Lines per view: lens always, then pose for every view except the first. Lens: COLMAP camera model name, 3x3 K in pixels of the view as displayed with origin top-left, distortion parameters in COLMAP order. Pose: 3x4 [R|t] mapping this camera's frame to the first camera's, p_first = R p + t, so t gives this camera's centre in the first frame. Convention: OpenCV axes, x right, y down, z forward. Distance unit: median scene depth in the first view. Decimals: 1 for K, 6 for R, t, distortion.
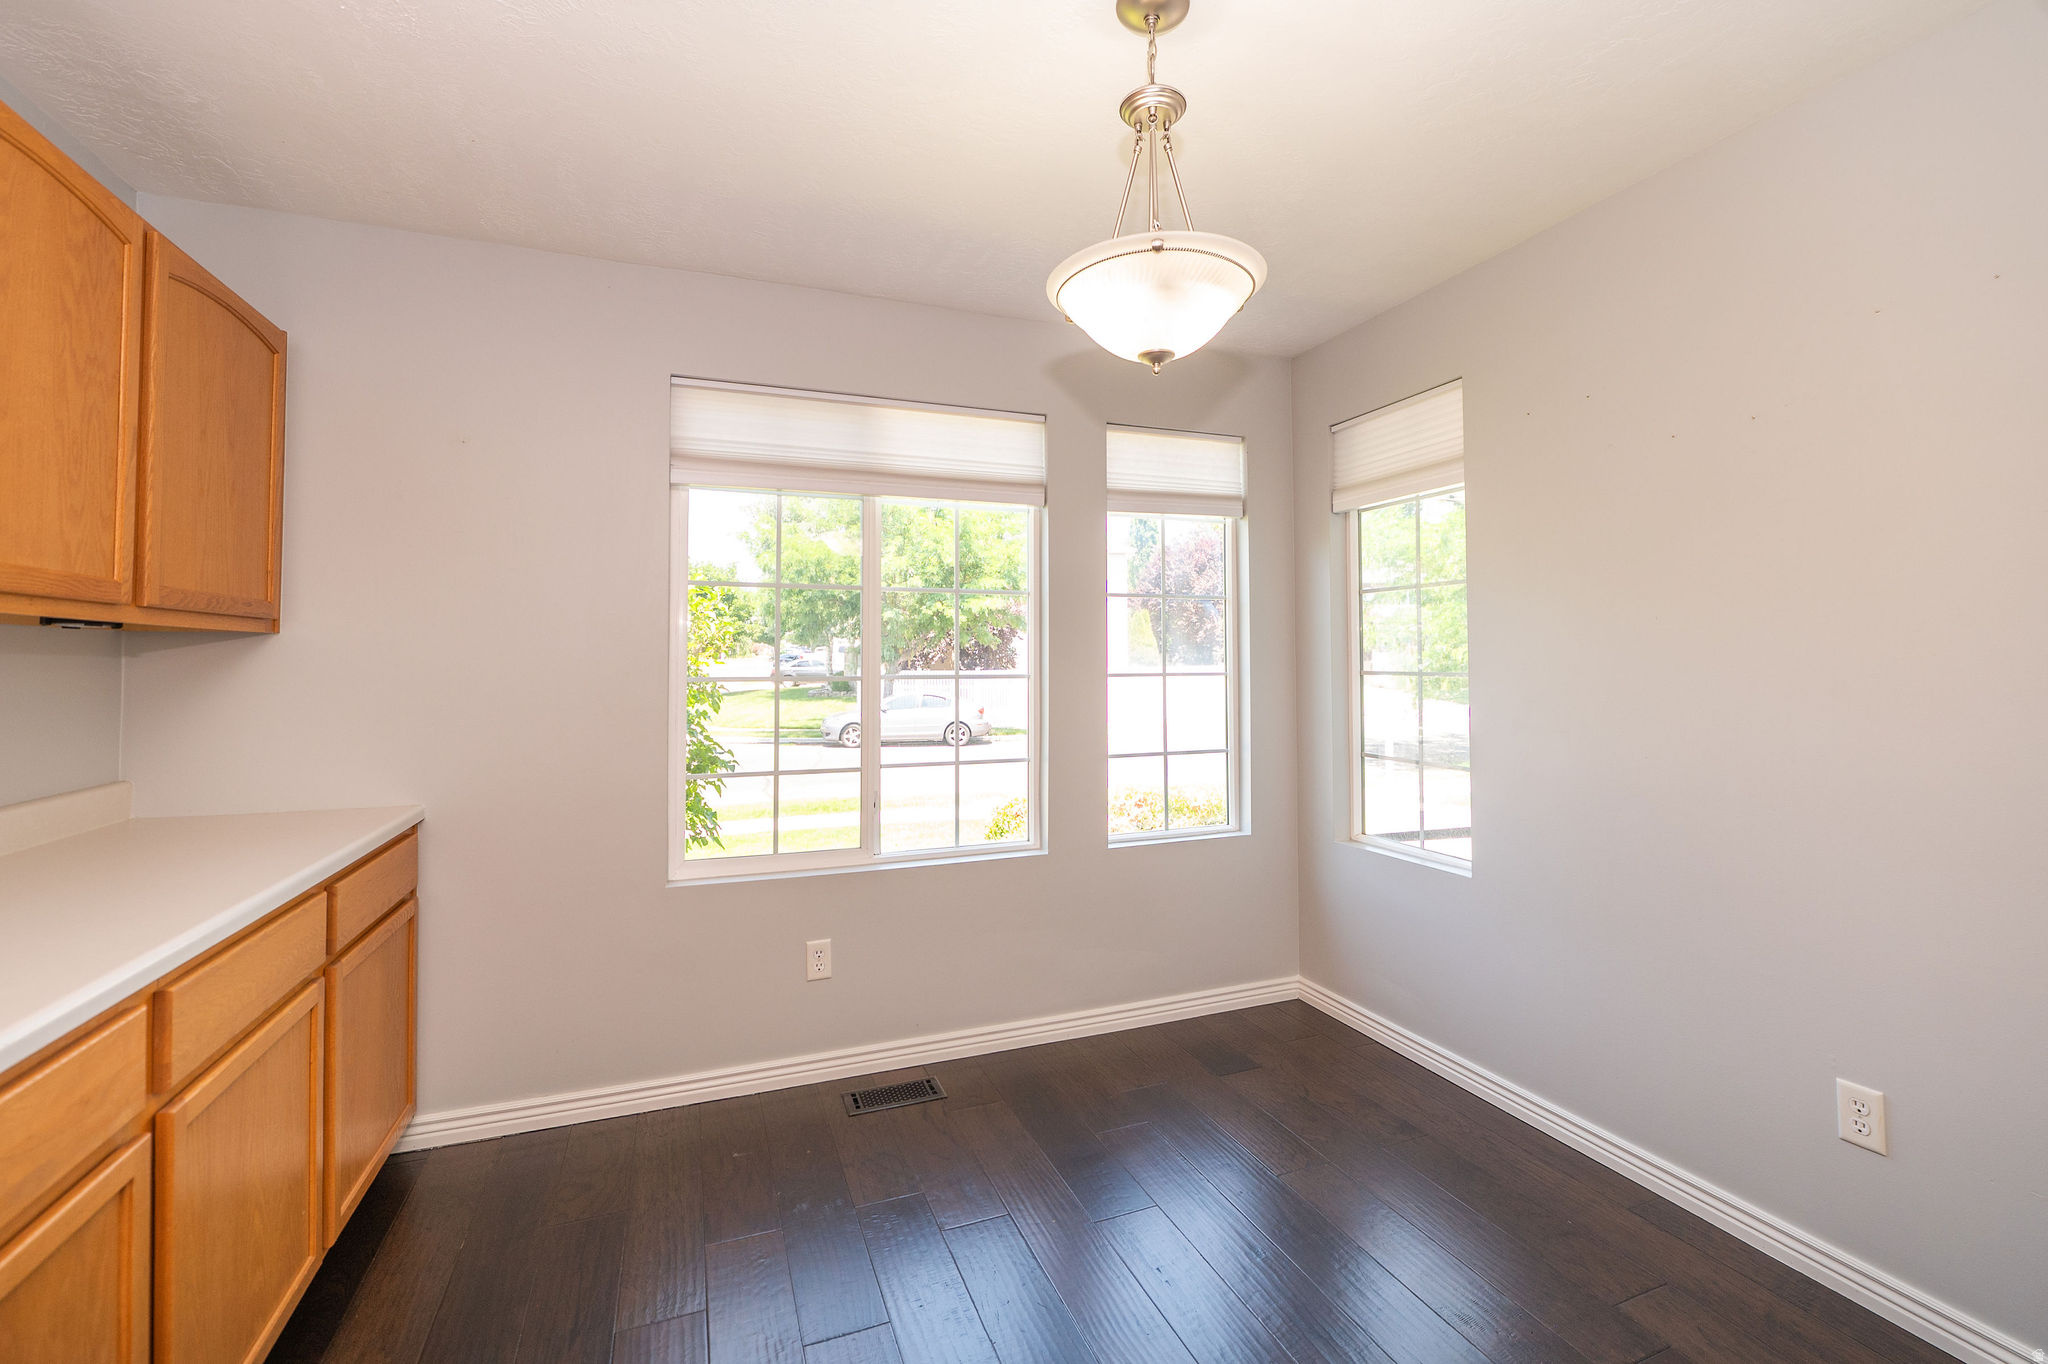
lens RADIAL K [[825.8, 0, 1002.4], [0, 825.8, 635.8], [0, 0, 1]] dist [-0.009262, -0.000349]
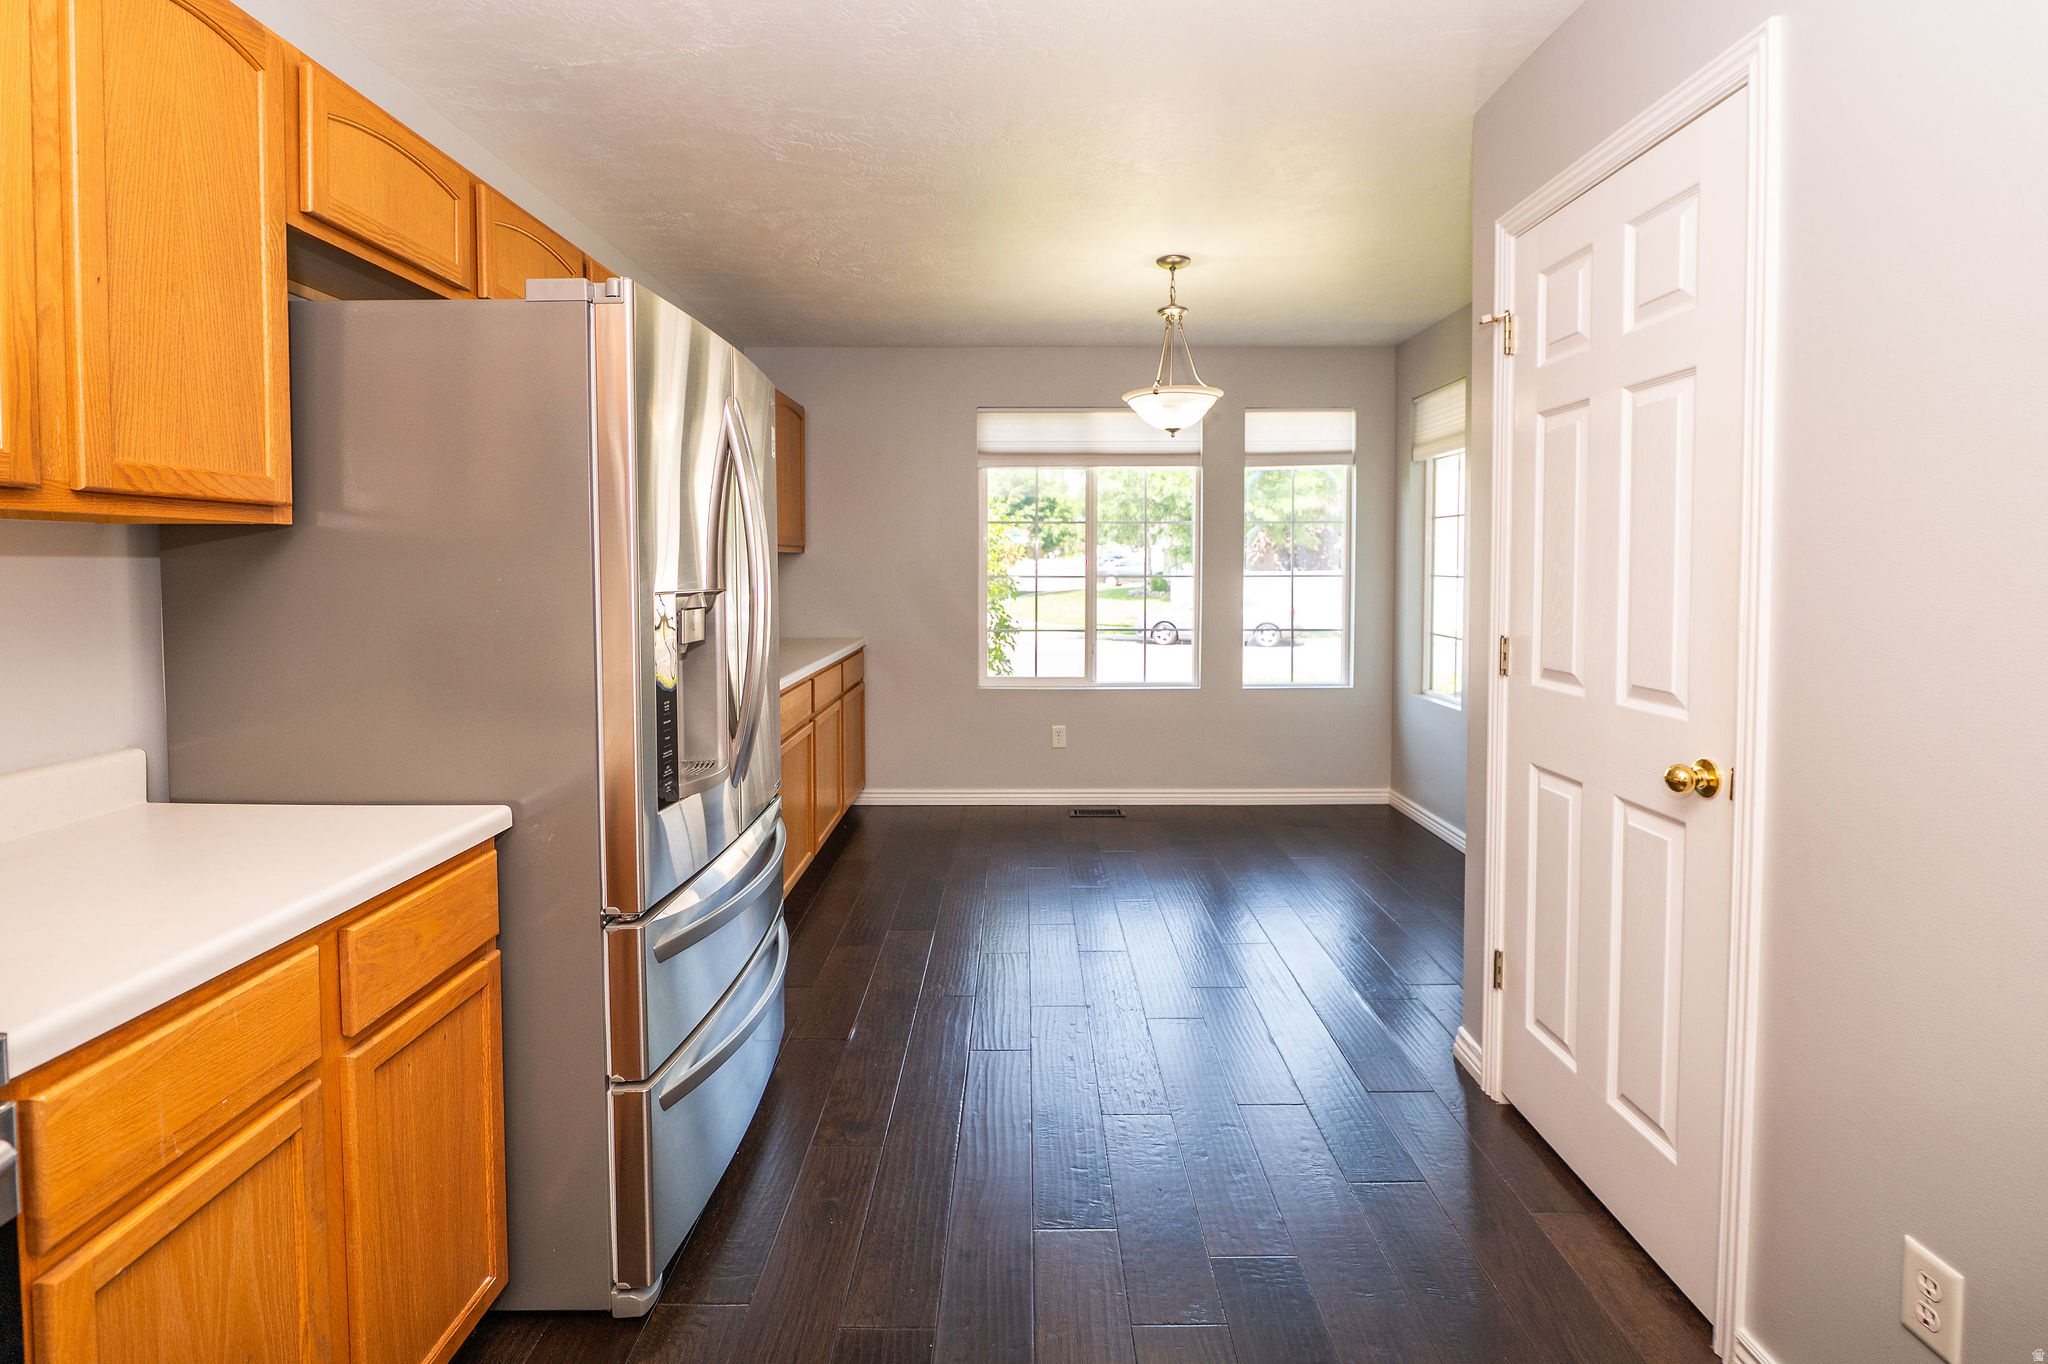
lens RADIAL K [[935.1, 0, 1037.5], [0, 935.1, 602.7], [0, 0, 1]] dist [-0.002412, -0.000766]
pose [[0.938383, 0.017300, -0.345164, 0.354348], [0.009166, 0.997149, 0.074898, -0.035572], [0.345476, -0.073447, 0.935549, -0.729242]]
